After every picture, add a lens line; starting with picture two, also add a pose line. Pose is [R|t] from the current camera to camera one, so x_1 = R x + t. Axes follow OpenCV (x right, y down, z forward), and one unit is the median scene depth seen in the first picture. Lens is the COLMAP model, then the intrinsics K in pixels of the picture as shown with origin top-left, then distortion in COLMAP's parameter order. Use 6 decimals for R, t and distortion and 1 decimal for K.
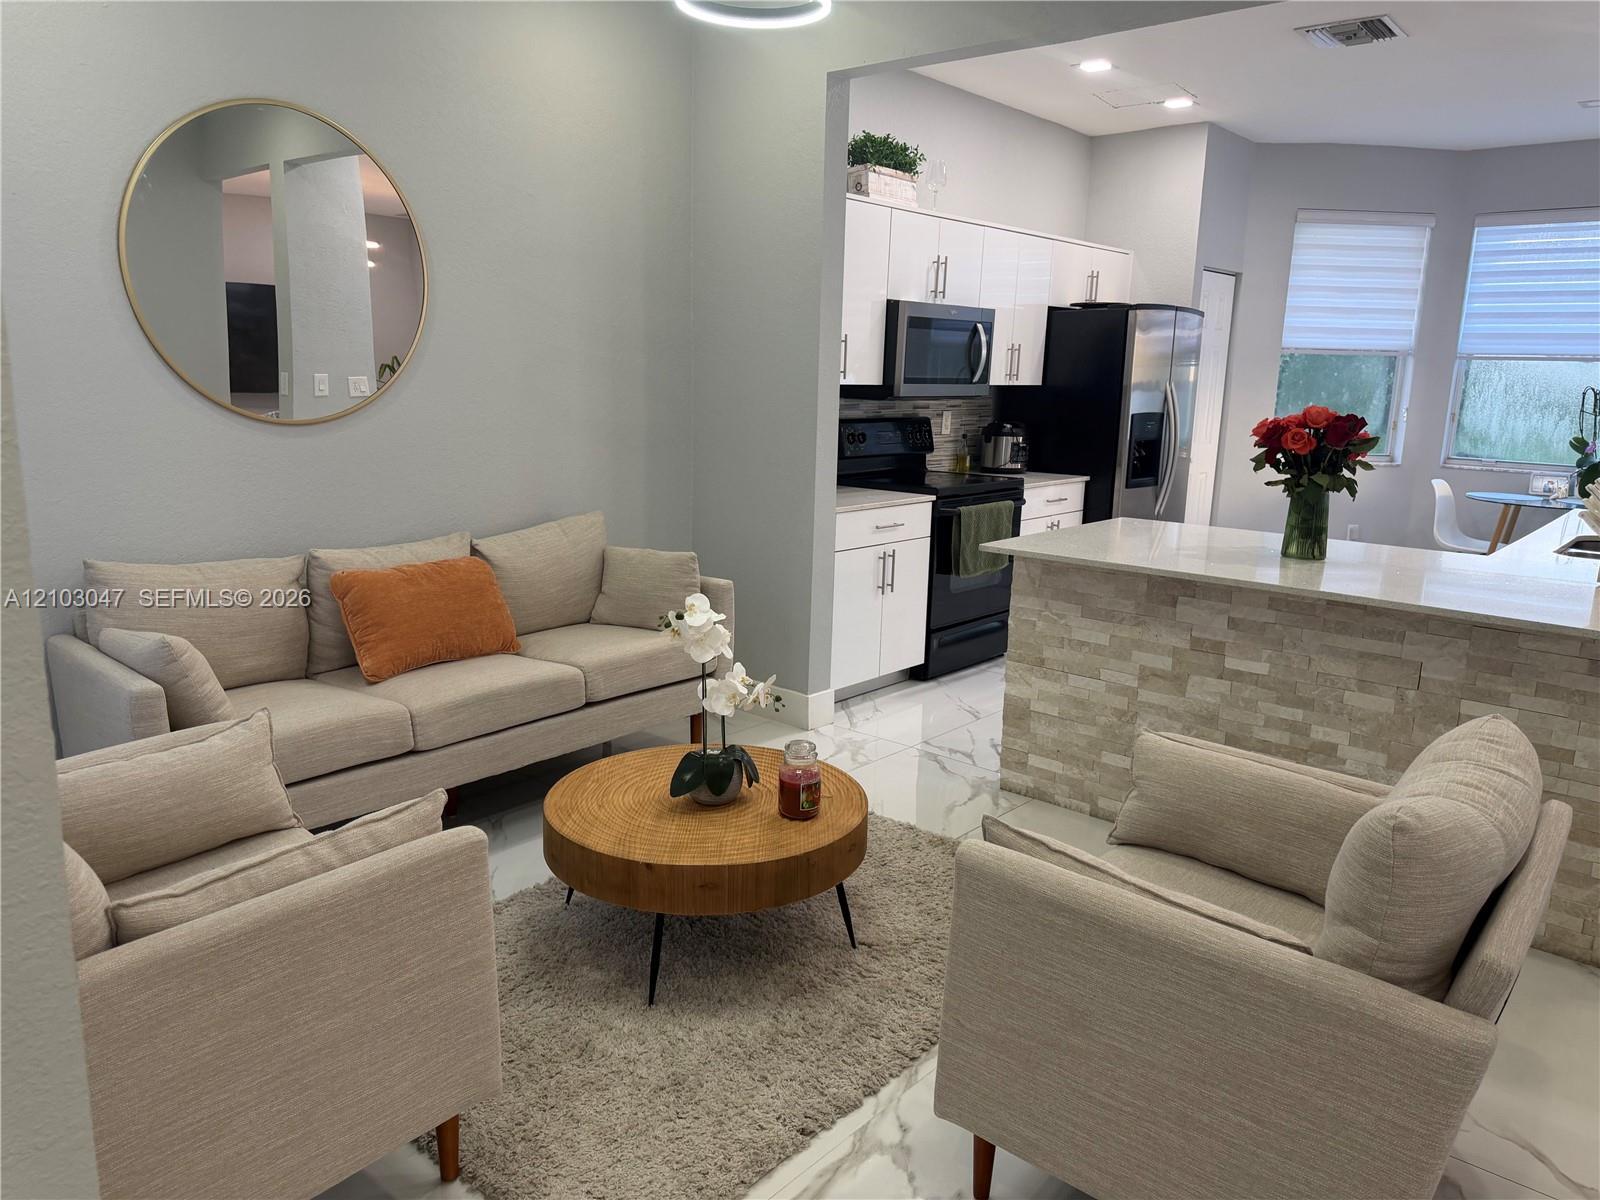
lens RADIAL K [[1137.3, 0, 801.6], [0, 1137.3, 608.2], [0, 0, 1]] dist [-0.004419, -0.002531]
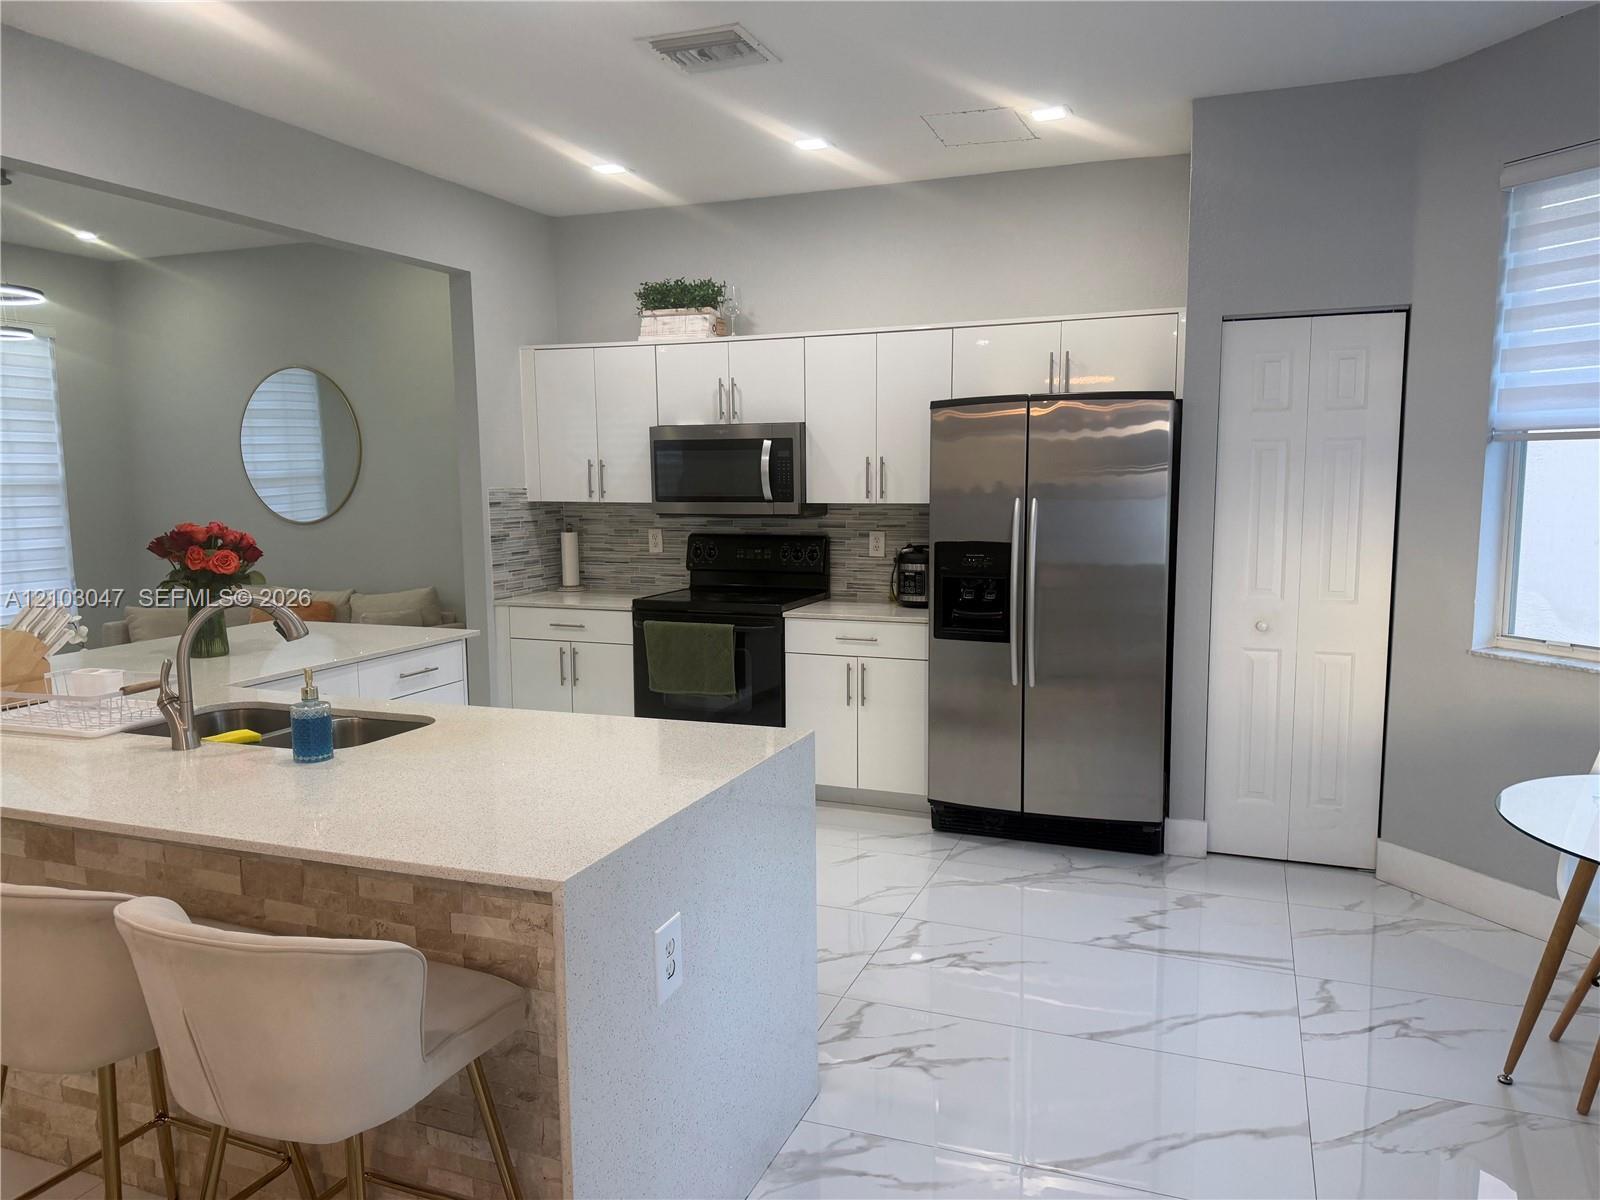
lens RADIAL K [[1137.3, 0, 812.3], [0, 1137.3, 597.0], [0, 0, 1]] dist [-0.004419, -0.002531]
pose [[0.345541, 0.074894, -0.935410, 1.045976], [-0.175304, 0.984414, 0.014060, -0.136907], [0.921884, 0.159123, 0.353285, 0.698008]]
